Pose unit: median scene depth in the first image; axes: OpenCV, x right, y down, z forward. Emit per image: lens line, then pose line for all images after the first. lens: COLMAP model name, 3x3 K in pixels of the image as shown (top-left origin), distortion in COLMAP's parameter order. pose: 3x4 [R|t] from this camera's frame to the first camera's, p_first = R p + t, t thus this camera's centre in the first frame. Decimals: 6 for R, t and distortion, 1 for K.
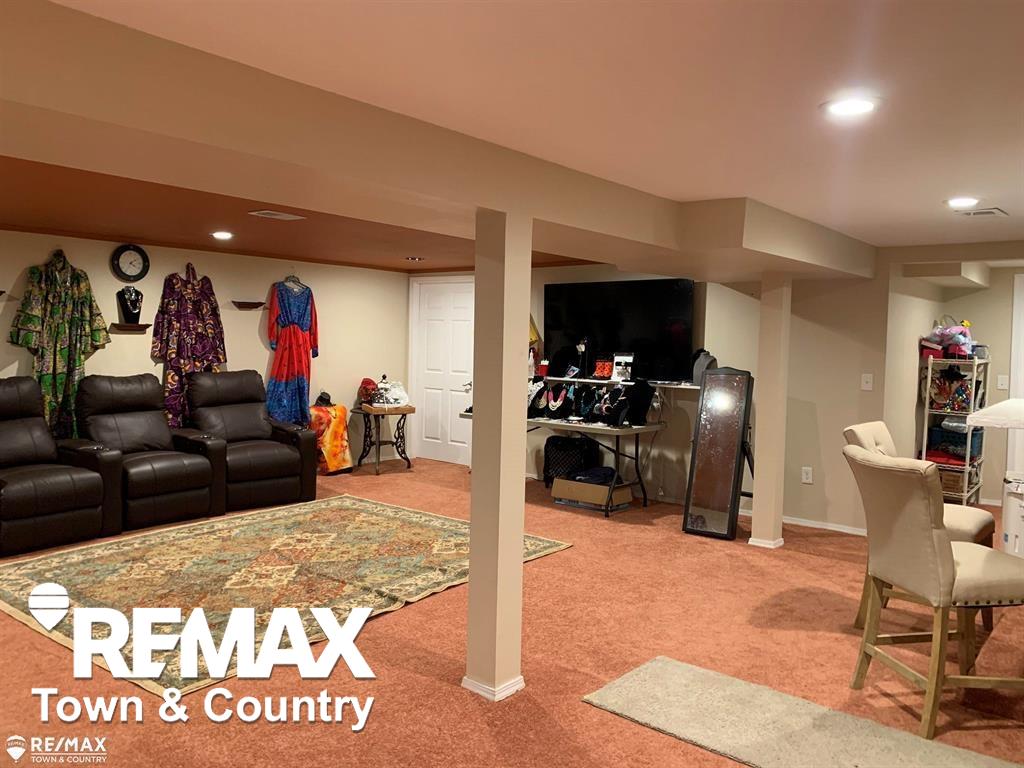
lens RADIAL K [[783.0, 0, 511.7], [0, 783.0, 389.5], [0, 0, 1]] dist [0.020510, -0.029683]
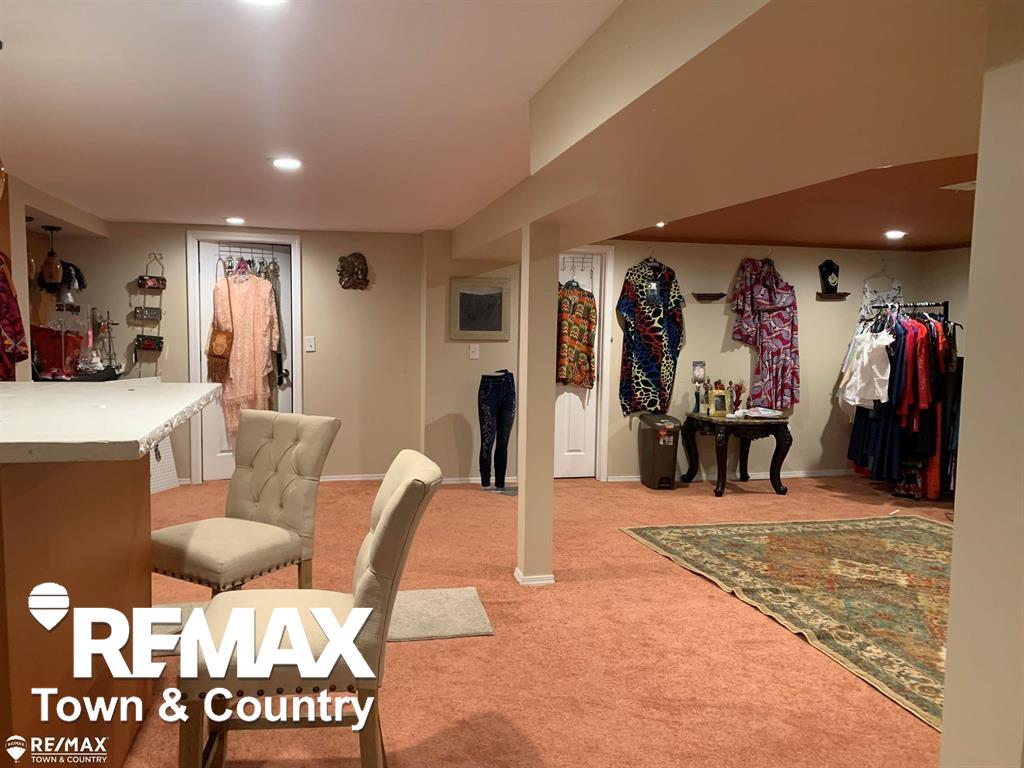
lens RADIAL K [[783.0, 0, 510.2], [0, 783.0, 382.9], [0, 0, 1]] dist [0.020510, -0.029683]
pose [[-0.611377, 0.032264, -0.790682, 0.743113], [-0.088738, 0.990071, 0.109014, -0.068065], [0.786349, 0.136812, -0.602444, 1.216276]]
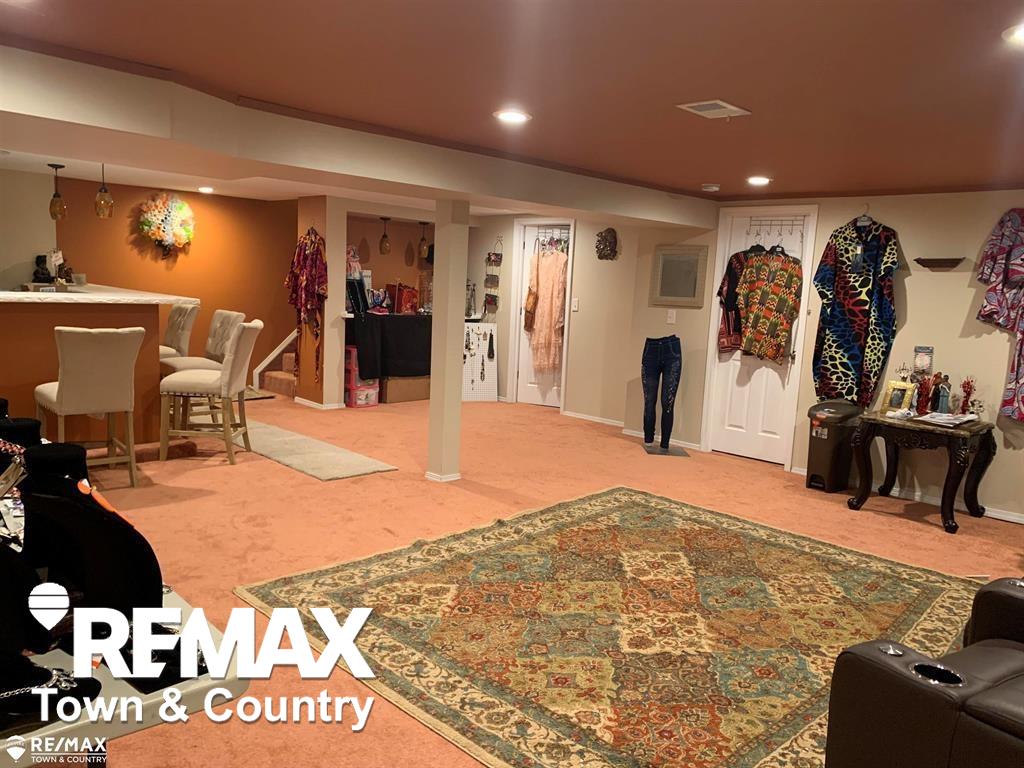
lens RADIAL K [[783.0, 0, 503.9], [0, 783.0, 383.9], [0, 0, 1]] dist [0.020510, -0.029683]
pose [[-0.991058, -0.081883, 0.105357, -0.225242], [-0.059202, 0.977437, 0.202763, -0.124851], [-0.119582, 0.194713, -0.973543, 1.836963]]
